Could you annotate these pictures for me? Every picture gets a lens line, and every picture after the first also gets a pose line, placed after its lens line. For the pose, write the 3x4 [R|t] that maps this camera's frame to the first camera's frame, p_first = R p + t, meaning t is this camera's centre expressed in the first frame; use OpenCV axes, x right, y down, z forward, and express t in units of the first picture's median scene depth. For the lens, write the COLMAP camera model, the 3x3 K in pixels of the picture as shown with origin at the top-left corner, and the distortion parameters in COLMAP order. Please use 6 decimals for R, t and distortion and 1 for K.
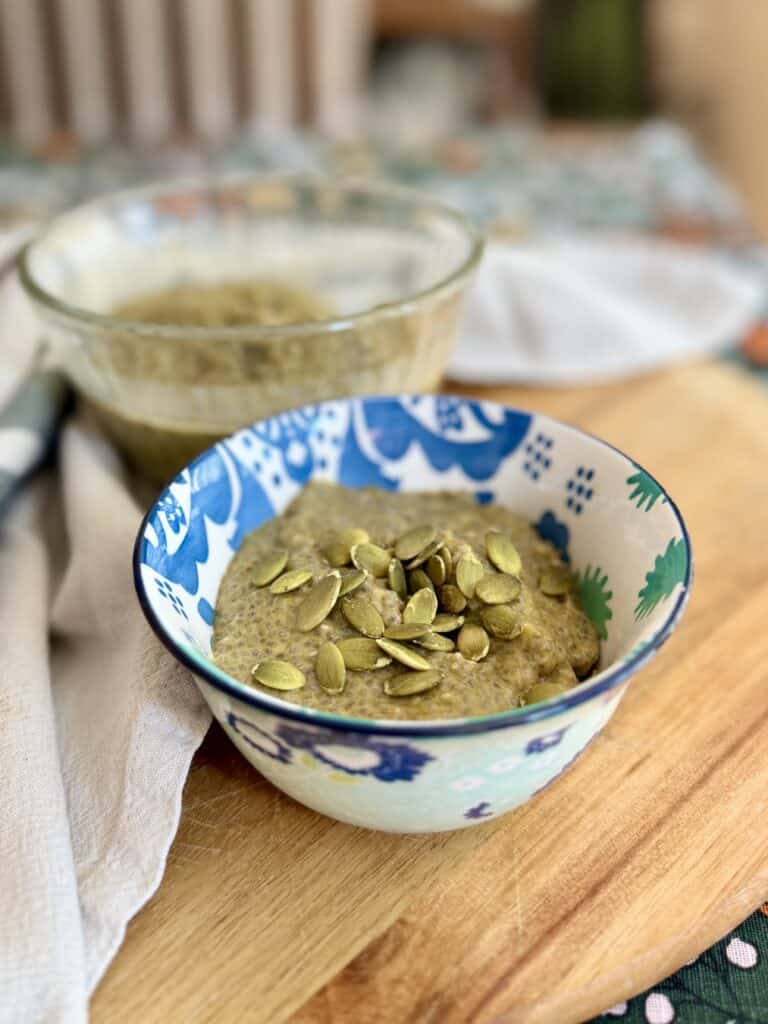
lens RADIAL K [[849.7, 0, 406.5], [0, 849.7, 511.9], [0, 0, 1]] dist [-0.000950, -0.006988]
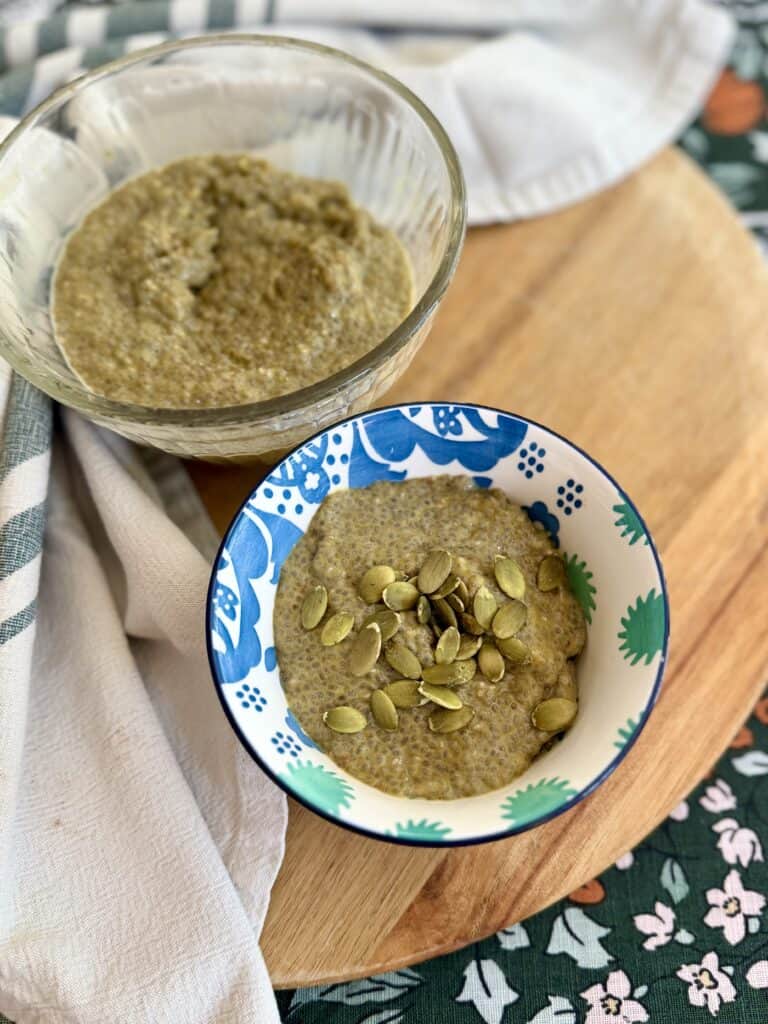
lens RADIAL K [[767.4, 0, 425.0], [0, 767.4, 512.1], [0, 0, 1]] dist [0.006148, 0.003857]
pose [[0.991236, -0.119728, 0.055825, -0.055073], [0.075115, 0.858451, 0.507366, -0.619902], [-0.108669, -0.498726, 0.859921, 0.142488]]
